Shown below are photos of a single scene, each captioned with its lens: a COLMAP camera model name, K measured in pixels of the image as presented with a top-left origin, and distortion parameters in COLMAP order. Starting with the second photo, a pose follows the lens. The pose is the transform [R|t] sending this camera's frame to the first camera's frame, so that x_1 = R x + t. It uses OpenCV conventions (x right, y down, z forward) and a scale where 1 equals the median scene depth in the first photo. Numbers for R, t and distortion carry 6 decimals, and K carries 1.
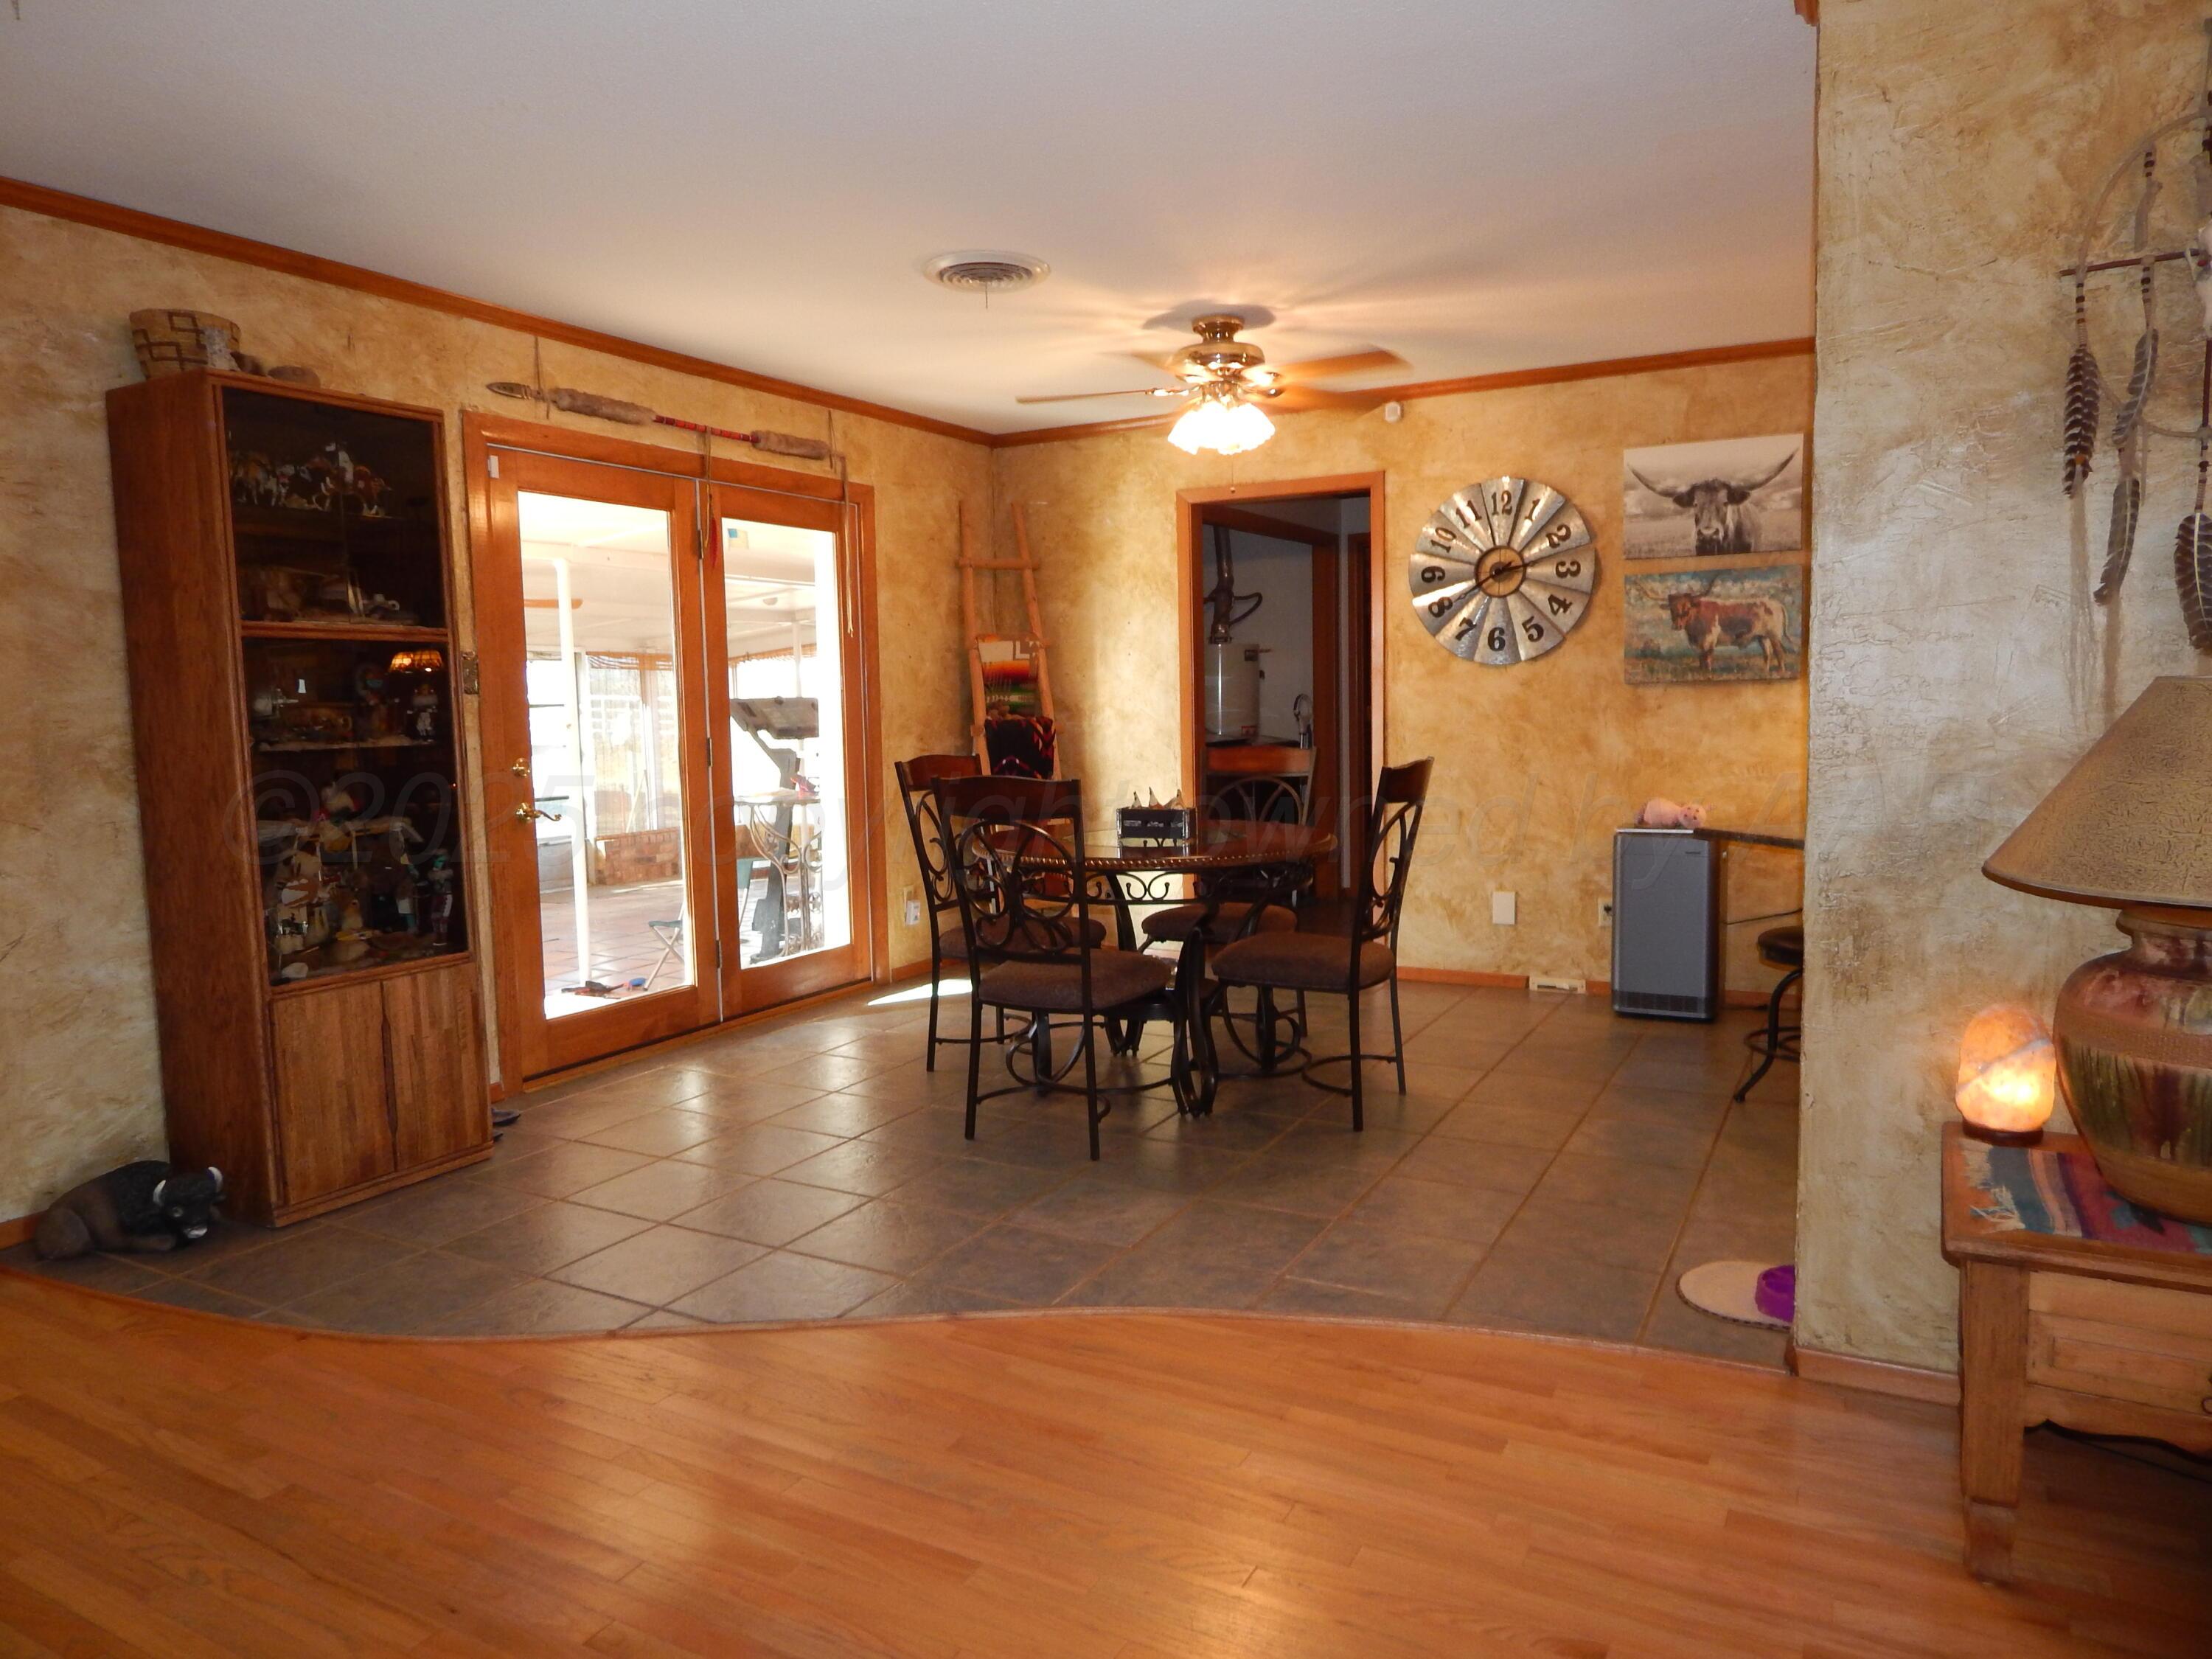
lens RADIAL K [[1448.0, 0, 1106.0], [0, 1448.0, 829.5], [0, 0, 1]] dist [-0.006521, -0.001487]
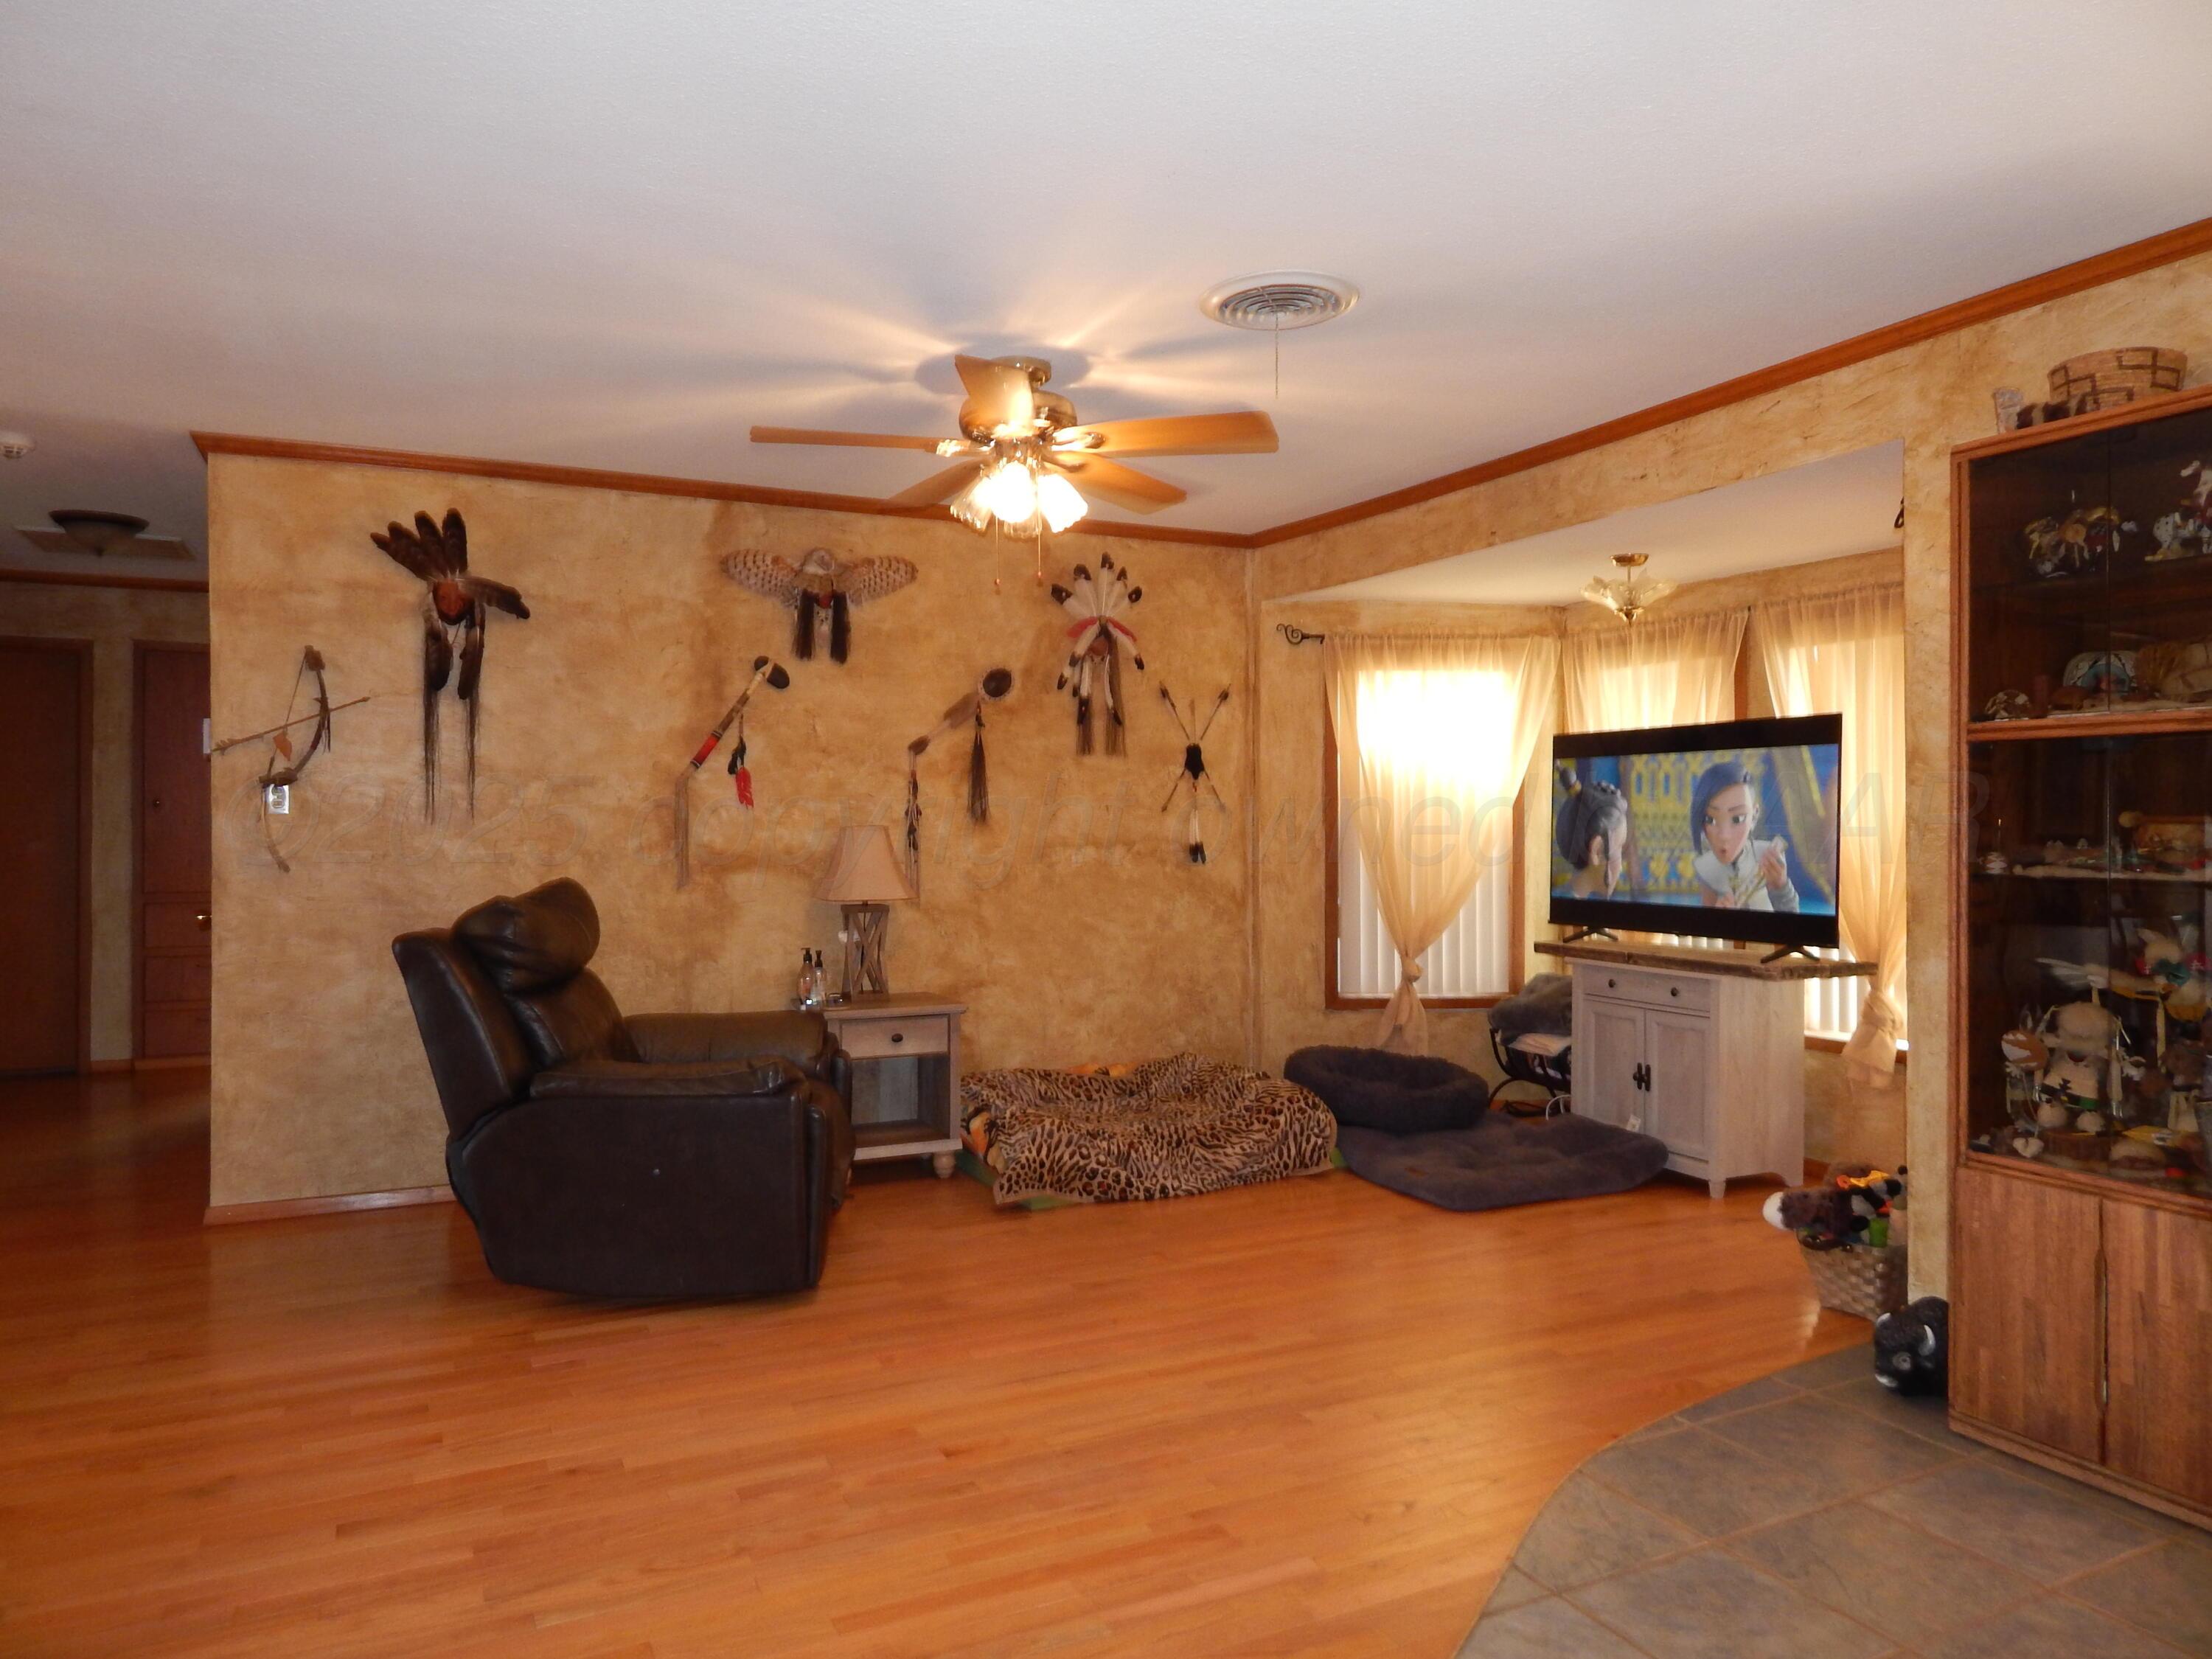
lens RADIAL K [[1493.1, 0, 1106.0], [0, 1493.1, 829.5], [0, 0, 1]] dist [0.004670, 0.000252]
pose [[-0.577443, 0.021986, -0.816135, 0.281368], [-0.066115, 0.995095, 0.073585, -0.072022], [0.813750, 0.096450, -0.573157, 0.705531]]
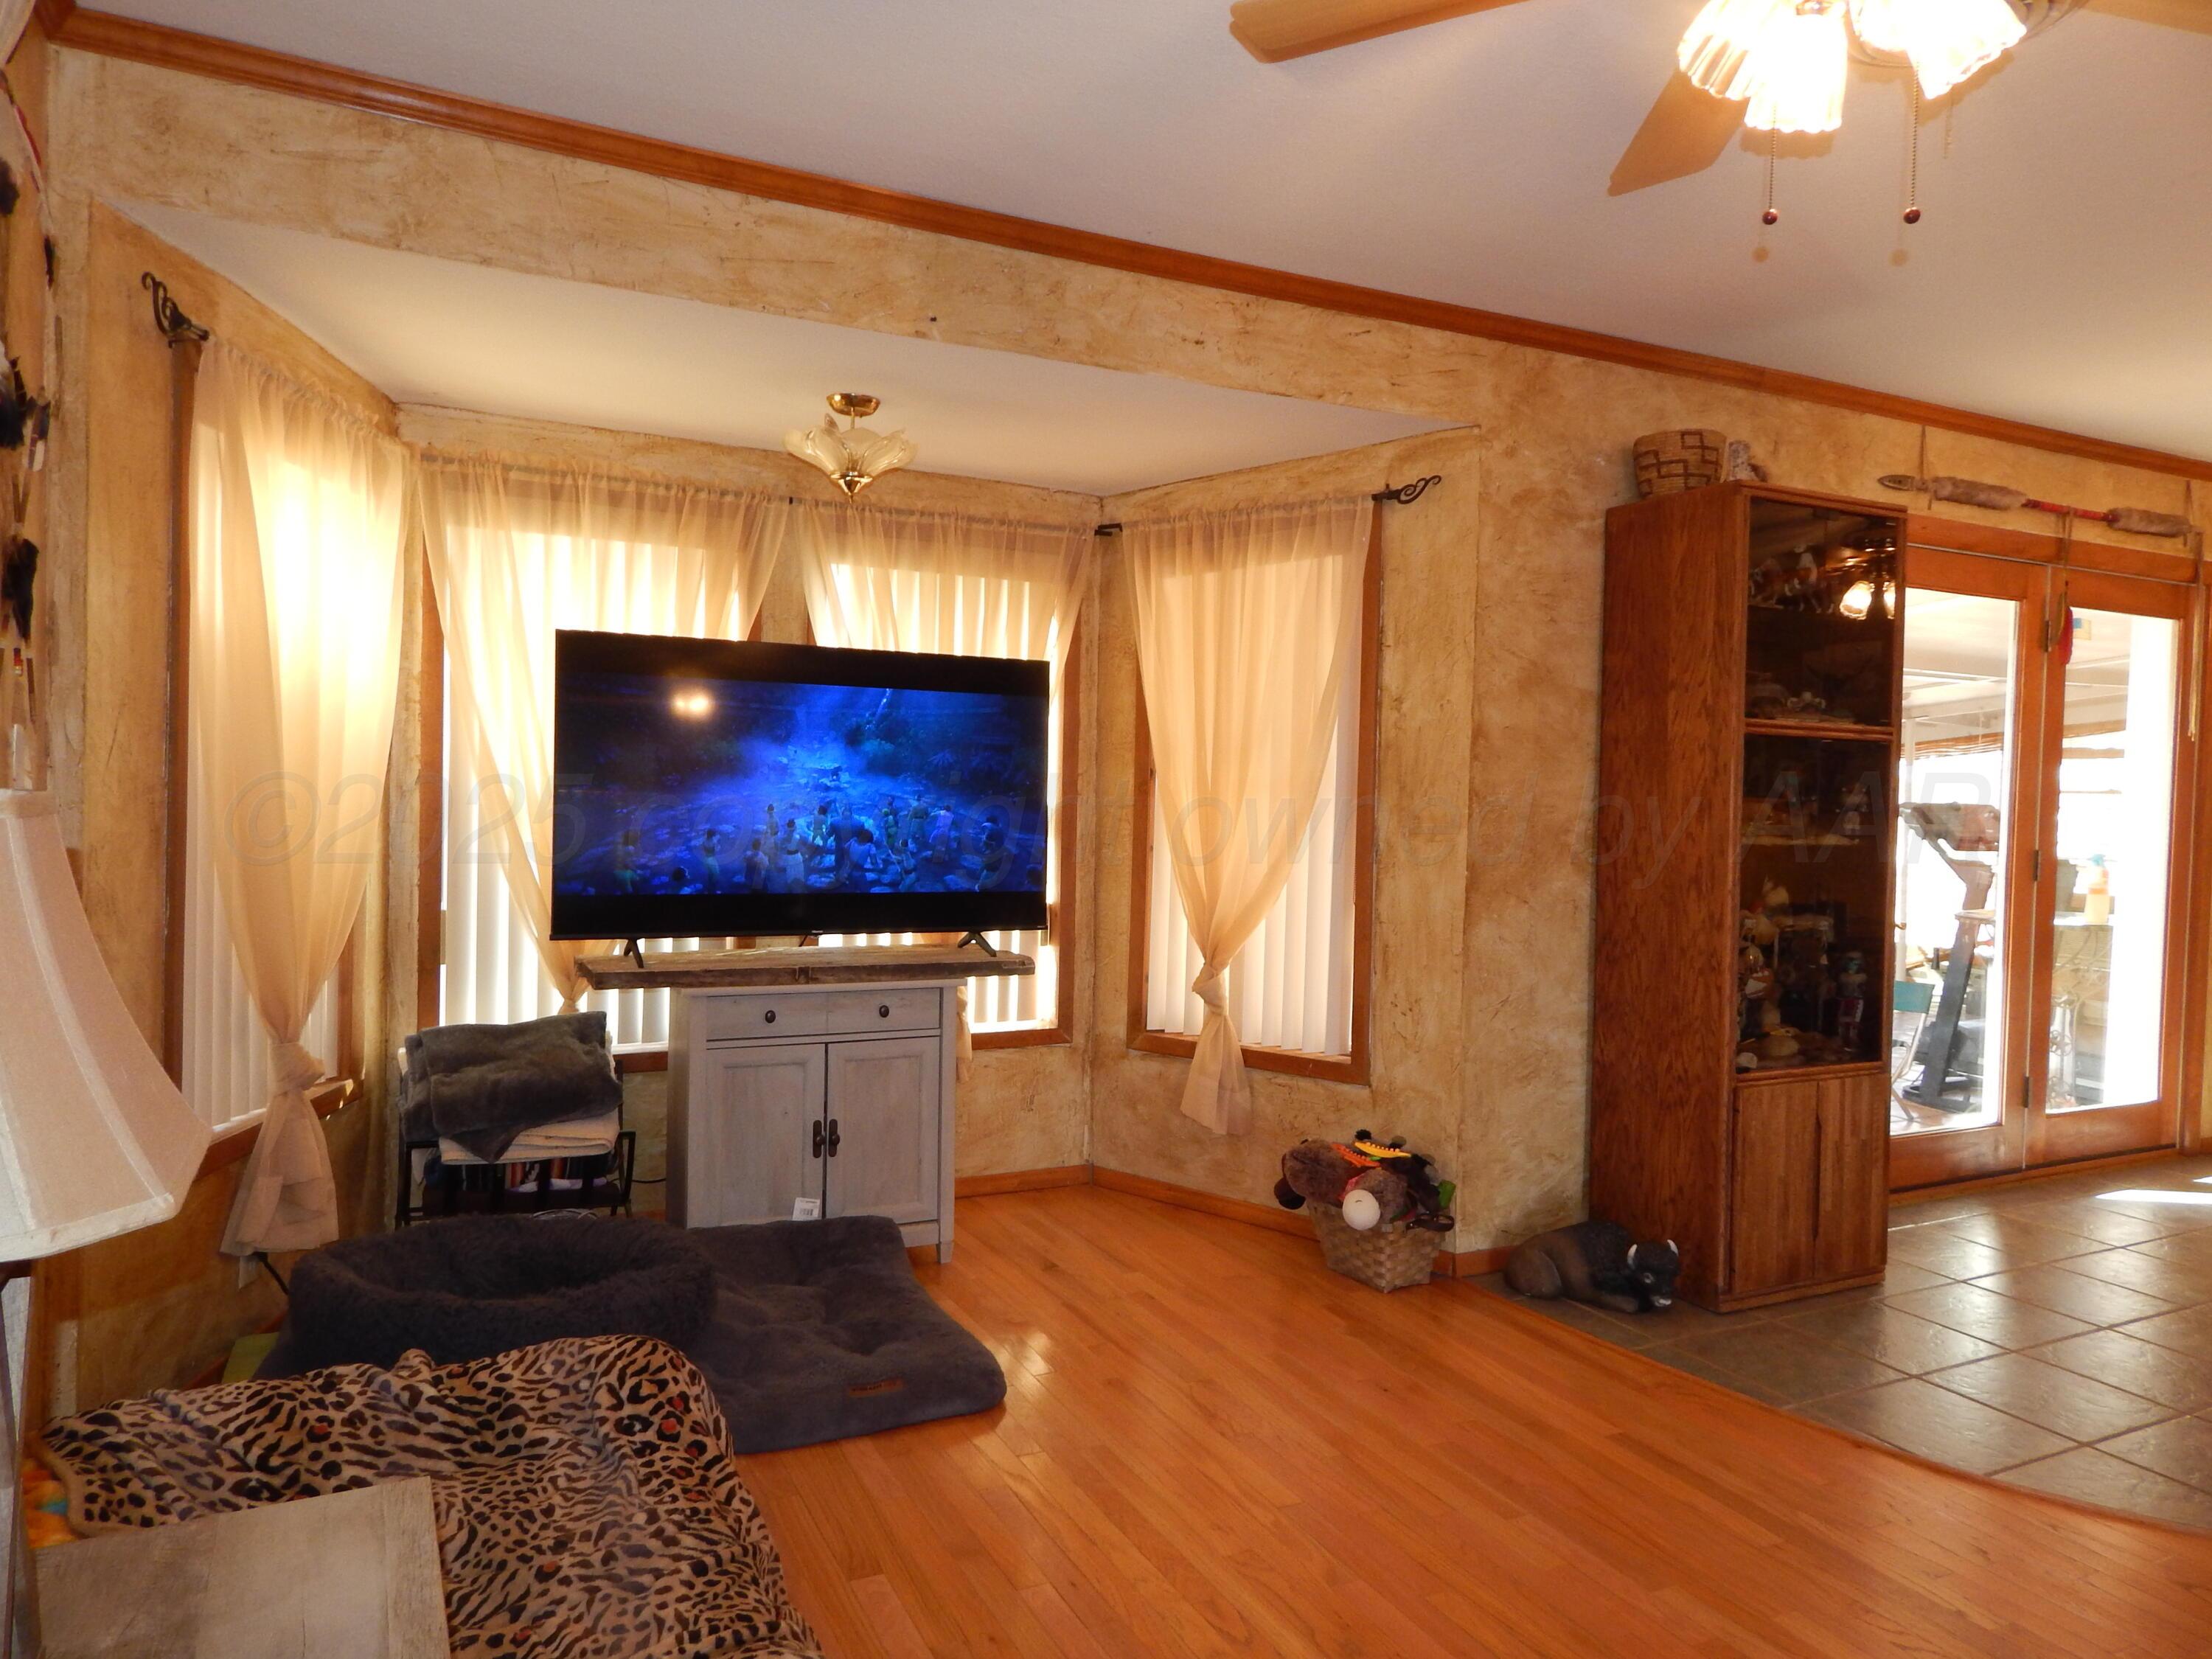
lens RADIAL K [[1480.7, 0, 1106.0], [0, 1480.7, 829.5], [0, 0, 1]] dist [0.008845, -0.004446]
pose [[0.827159, 0.054308, -0.559337, -0.242630], [-0.090379, 0.995219, -0.037025, 0.010505], [0.554652, 0.081178, 0.828113, -0.085886]]
